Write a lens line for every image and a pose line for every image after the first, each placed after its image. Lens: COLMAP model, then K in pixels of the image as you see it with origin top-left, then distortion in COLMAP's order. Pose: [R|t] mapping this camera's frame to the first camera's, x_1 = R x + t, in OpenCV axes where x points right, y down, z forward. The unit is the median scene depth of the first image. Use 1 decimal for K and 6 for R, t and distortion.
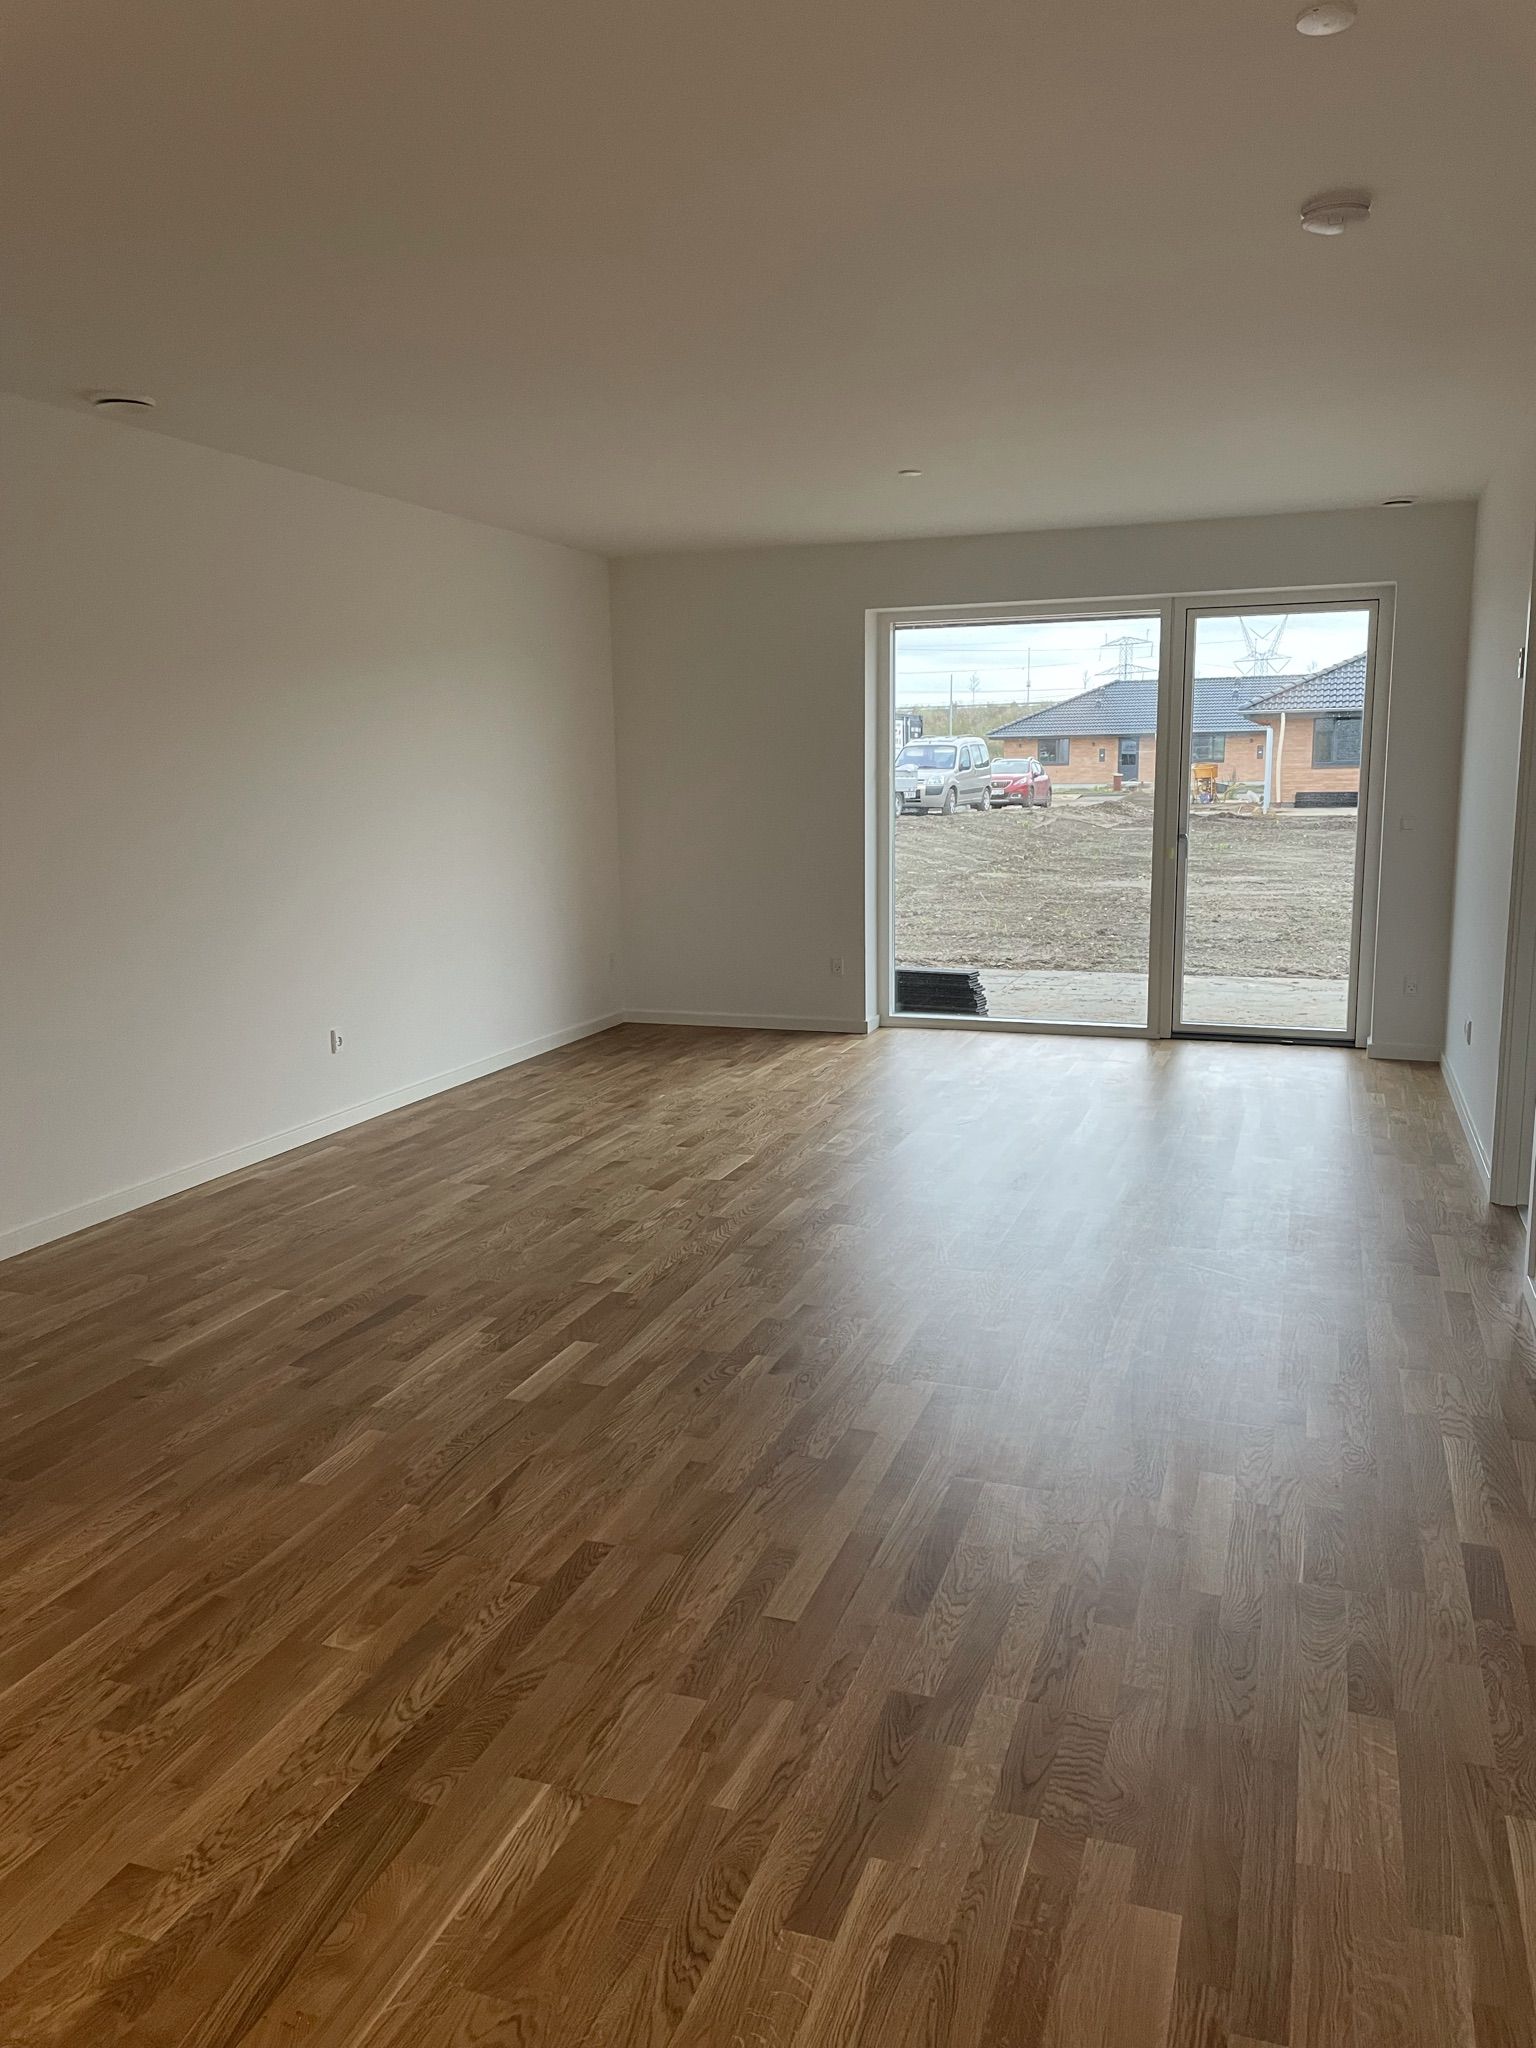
lens RADIAL K [[1497.7, 0, 768.0], [0, 1497.7, 1024.0], [0, 0, 1]] dist [0.152581, -0.239760]
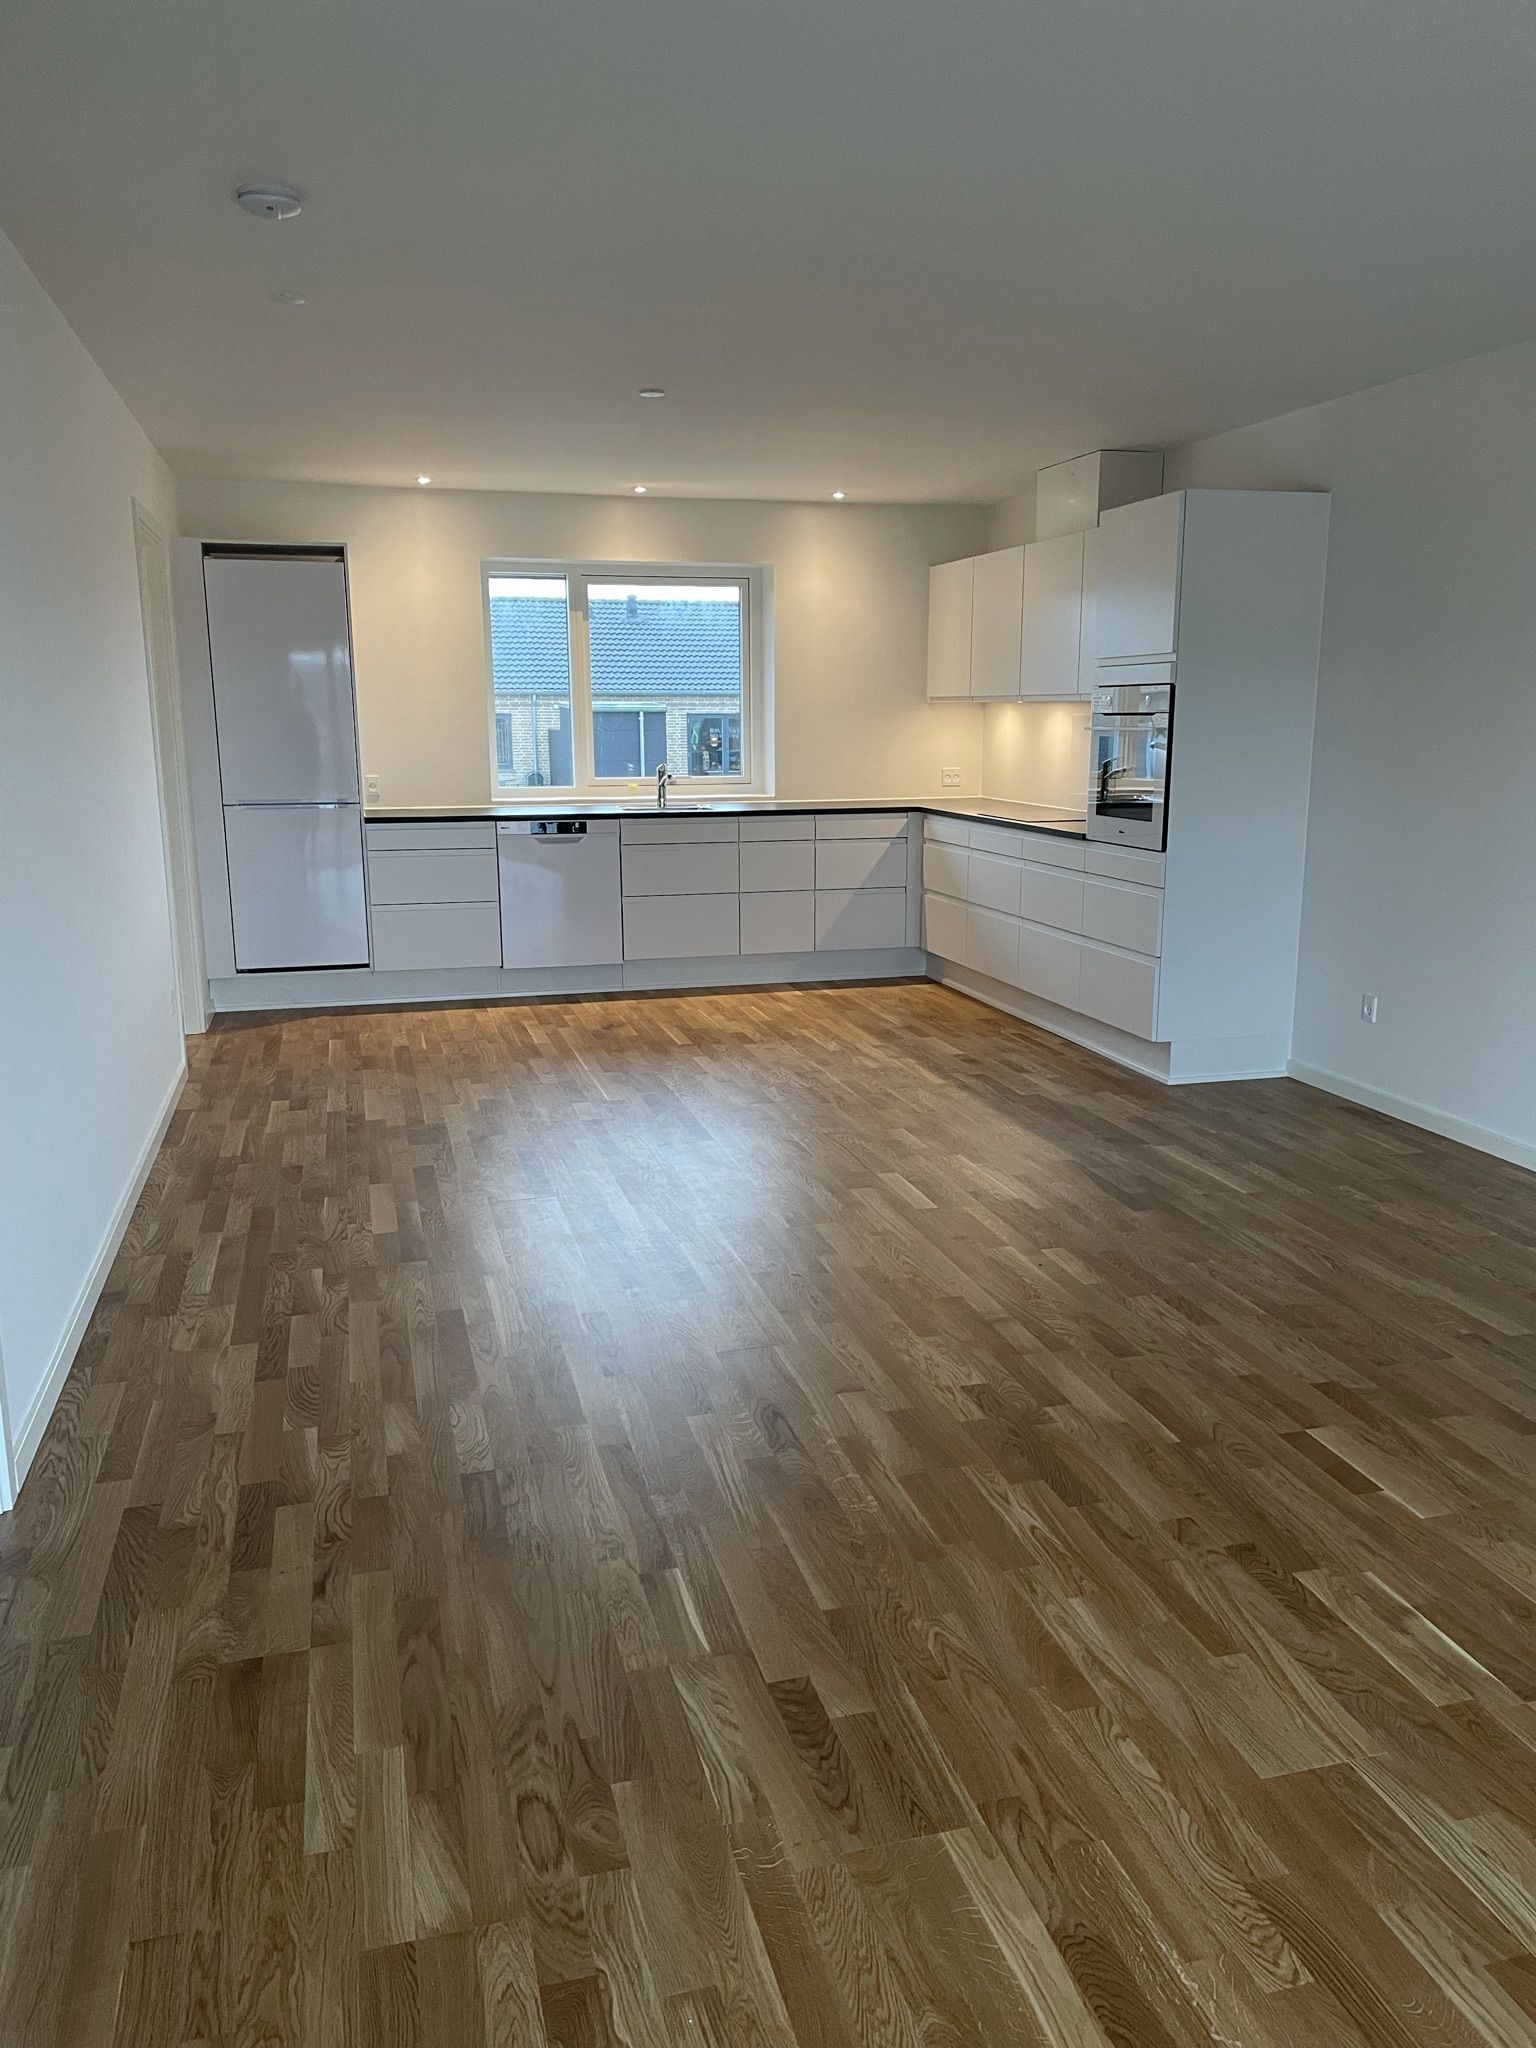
lens RADIAL K [[1497.7, 0, 768.0], [0, 1497.7, 1024.0], [0, 0, 1]] dist [0.152581, -0.239760]
pose [[-0.814497, 0.134842, -0.564280, 0.428897], [-0.086884, 0.933298, 0.348435, -0.219554], [0.573625, 0.332826, -0.748453, 1.219590]]
